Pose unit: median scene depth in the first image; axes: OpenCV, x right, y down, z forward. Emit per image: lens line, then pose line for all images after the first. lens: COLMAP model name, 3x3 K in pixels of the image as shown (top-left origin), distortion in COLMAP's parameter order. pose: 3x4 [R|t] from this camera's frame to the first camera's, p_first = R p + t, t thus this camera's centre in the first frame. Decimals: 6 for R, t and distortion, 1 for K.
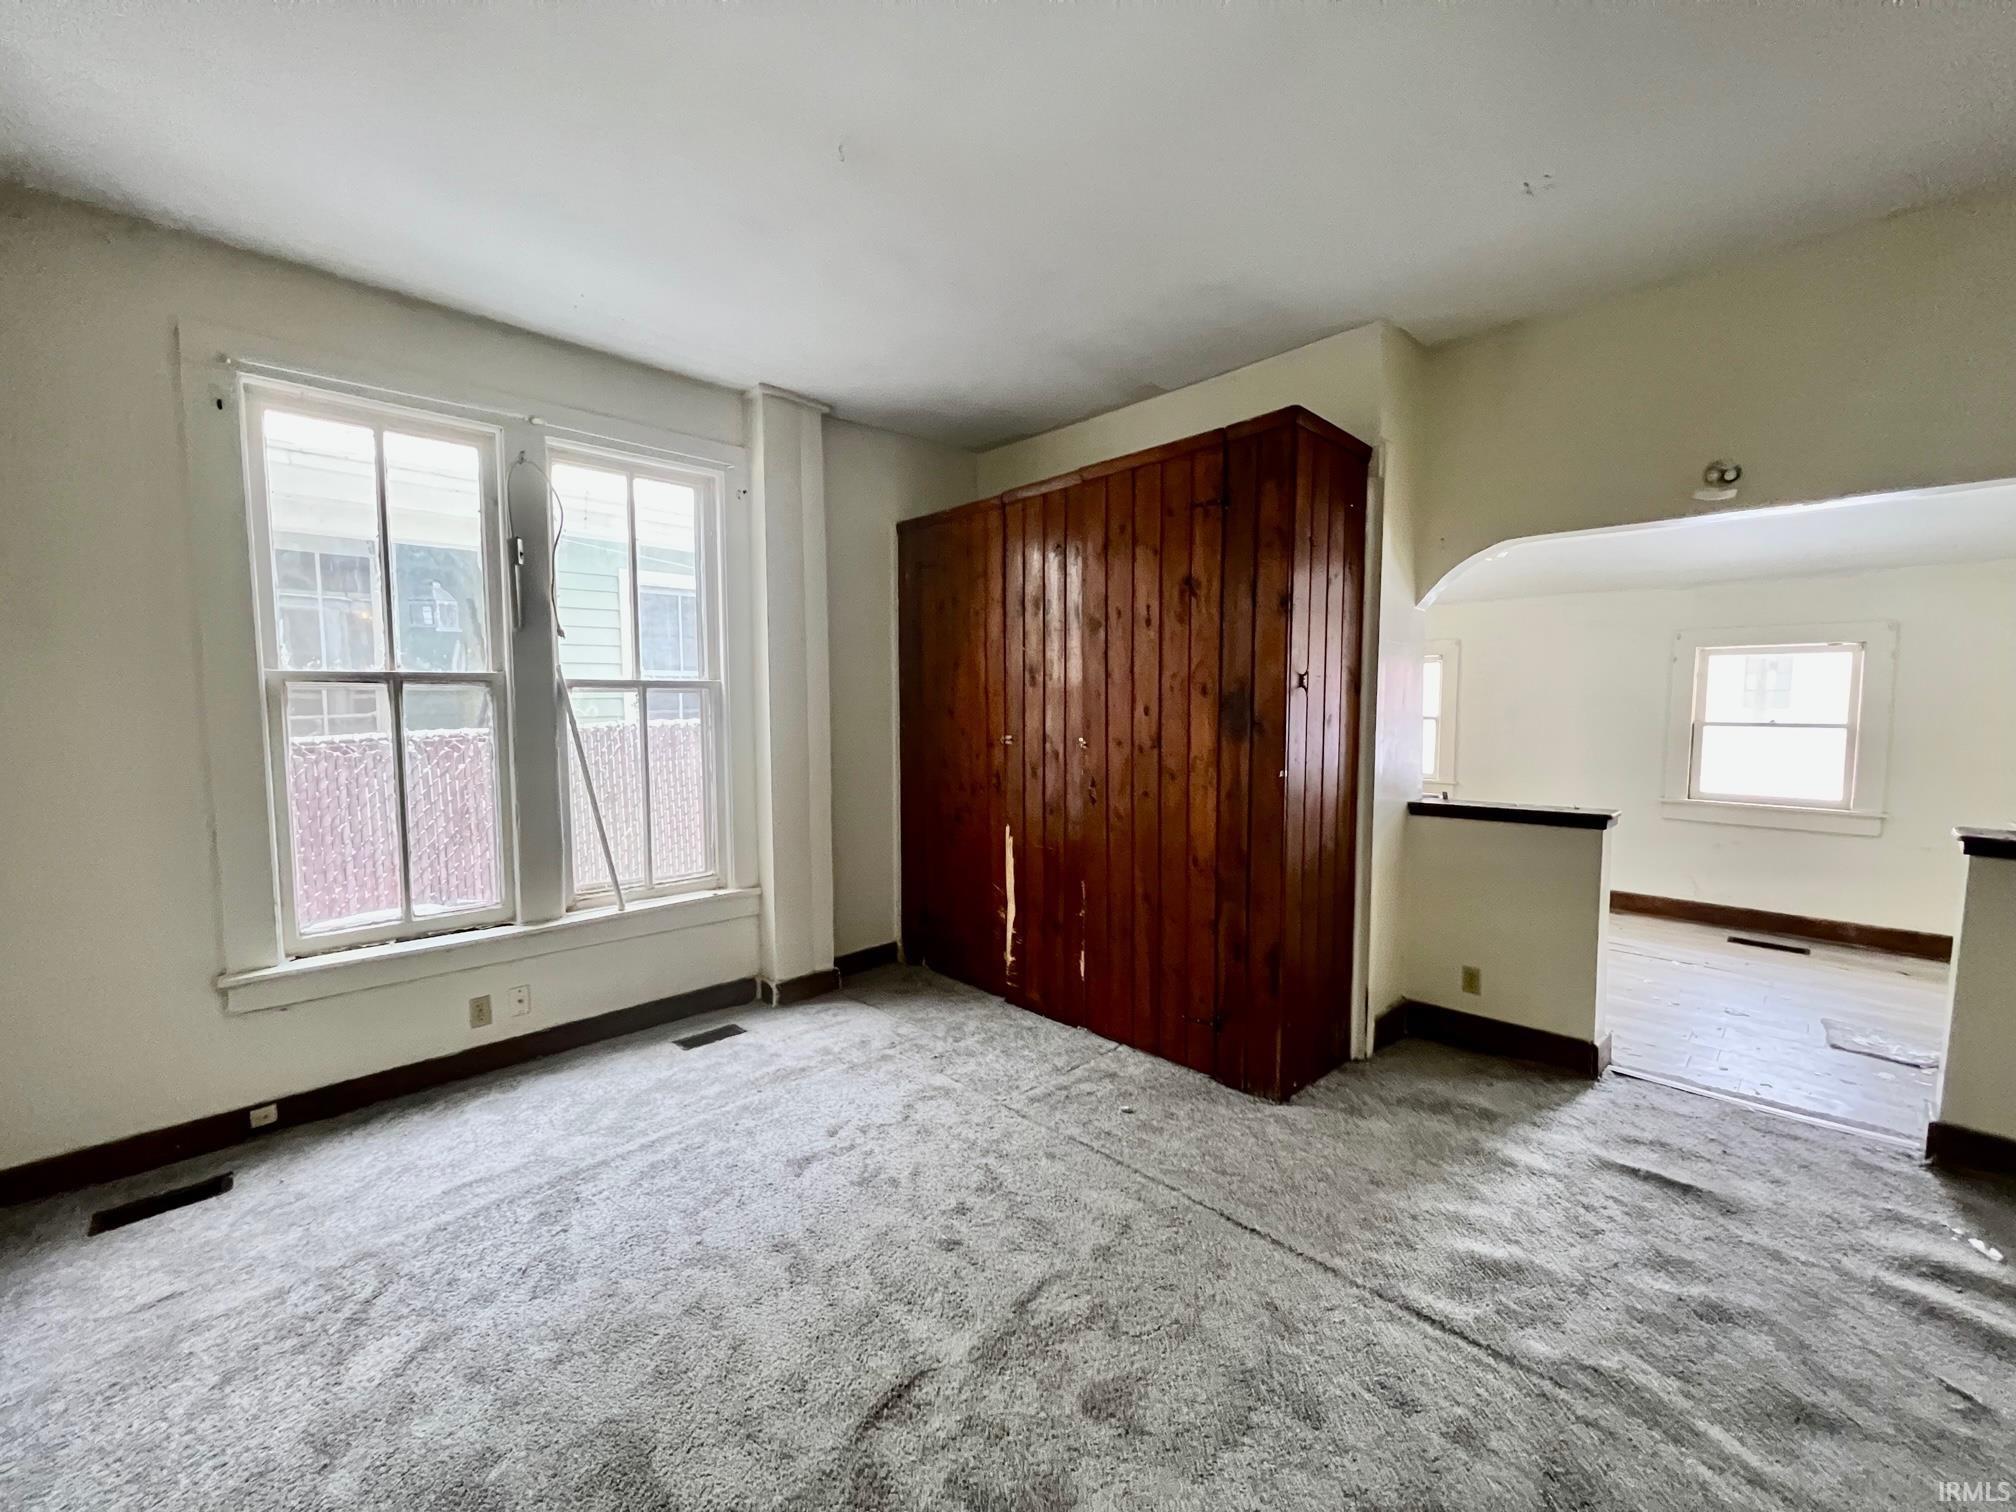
lens RADIAL K [[806.5, 0, 1008.0], [0, 806.5, 756.0], [0, 0, 1]] dist [-0.001536, 0.000231]
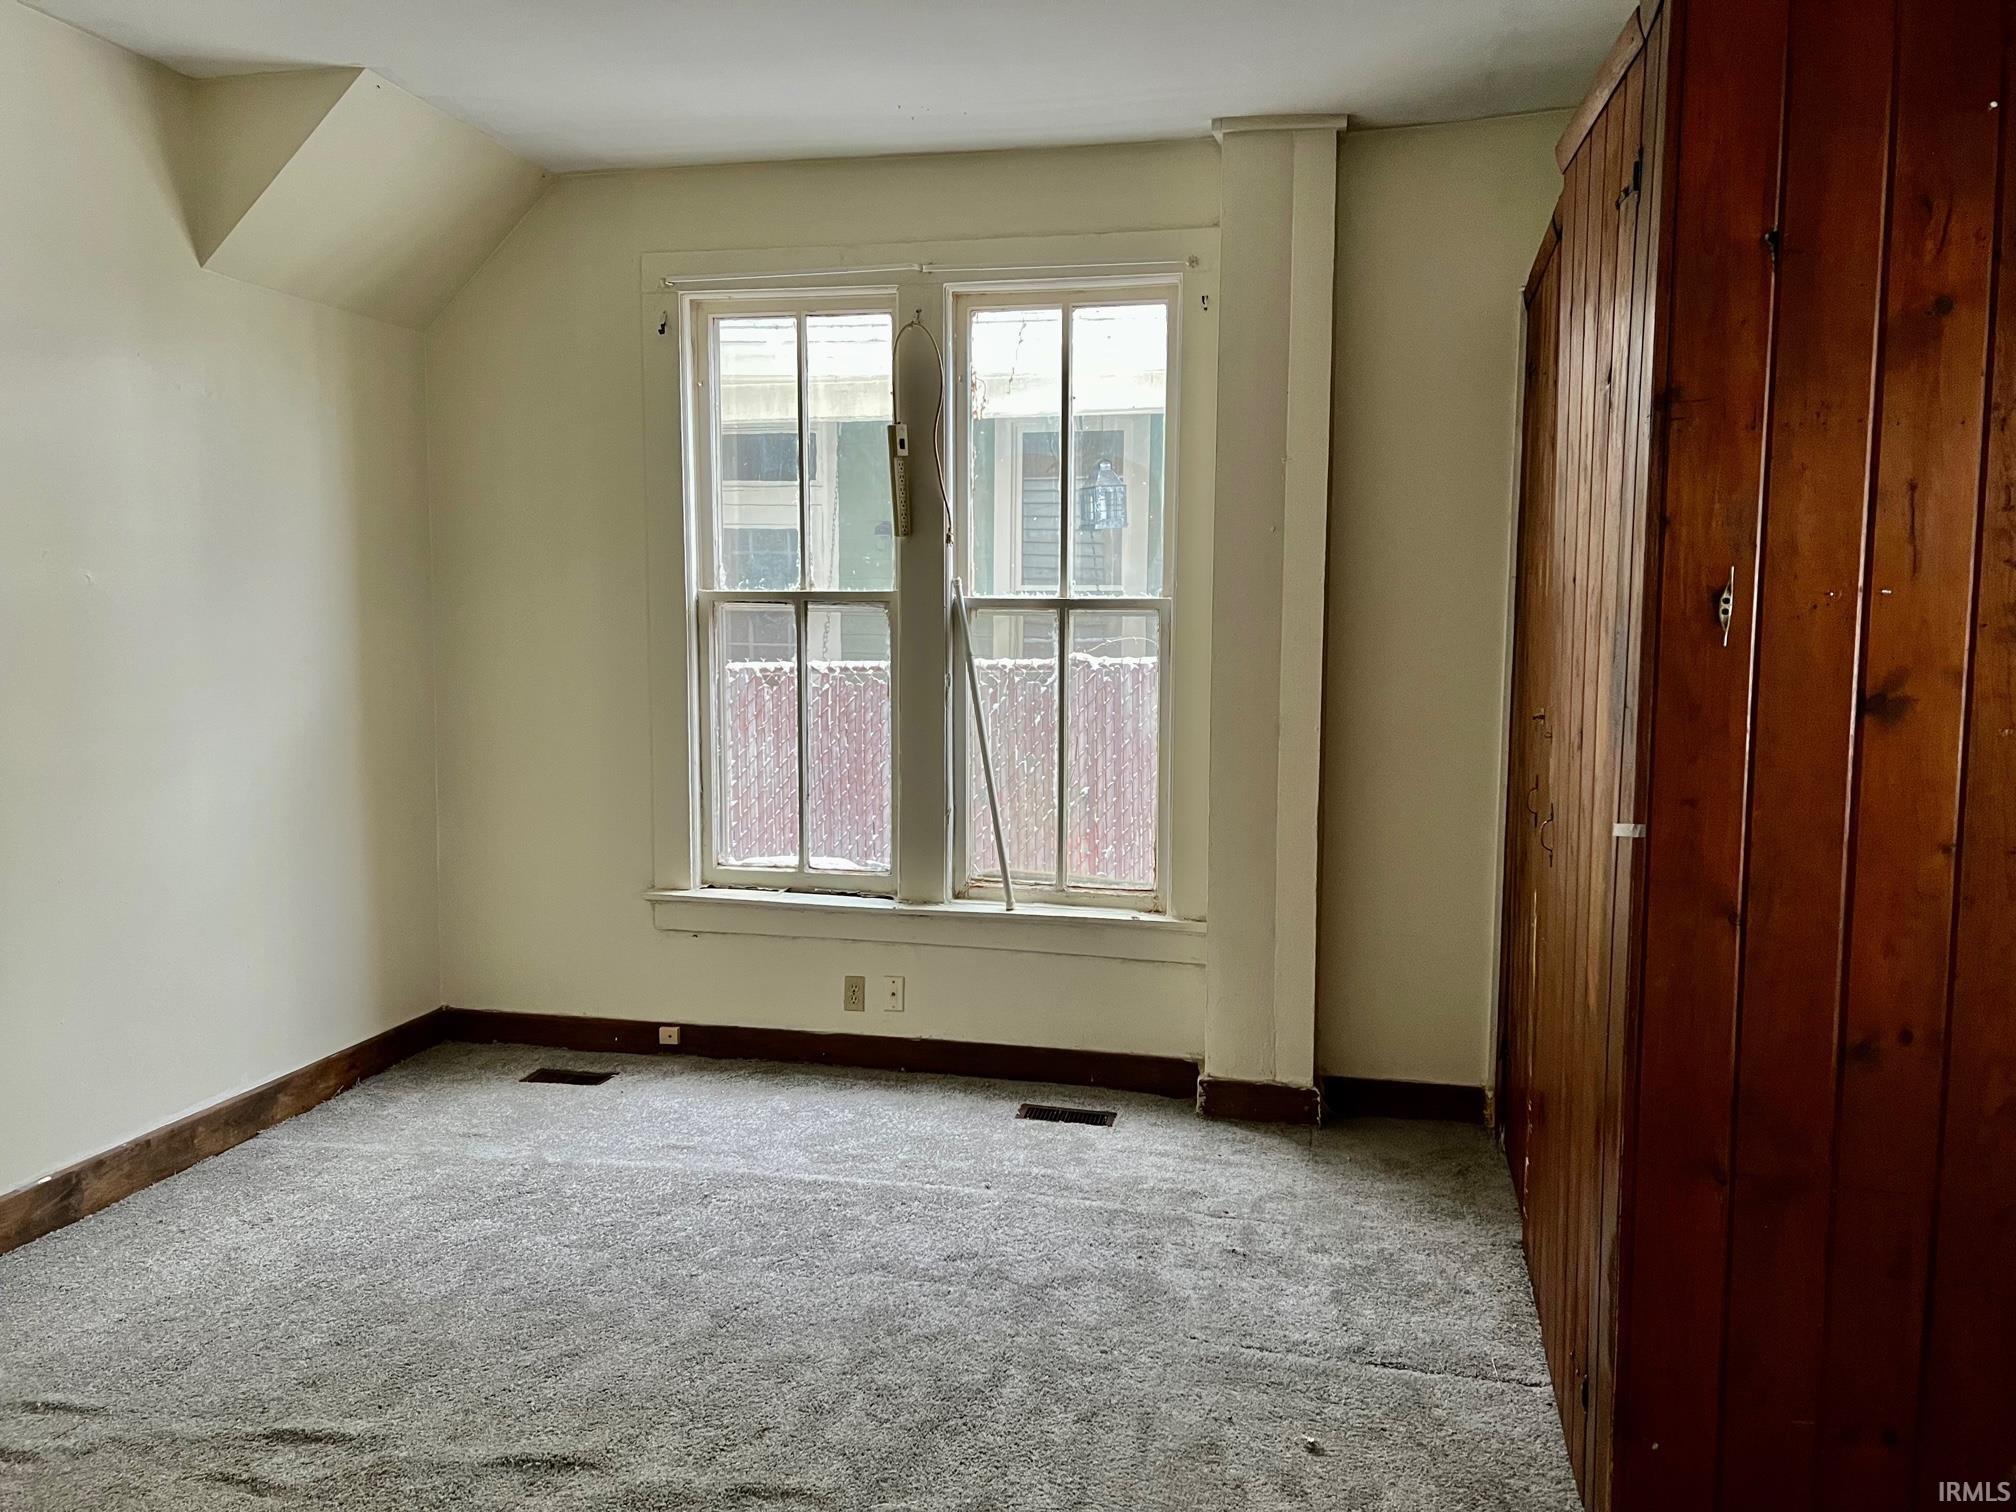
lens RADIAL K [[1494.9, 0, 1008.0], [0, 1494.9, 756.0], [0, 0, 1]] dist [0.170196, -0.426242]
pose [[0.541316, 0.087781, -0.836225, 0.722627], [-0.067928, 0.995850, 0.060566, -0.036844], [0.838071, 0.024018, 0.545032, 0.268604]]
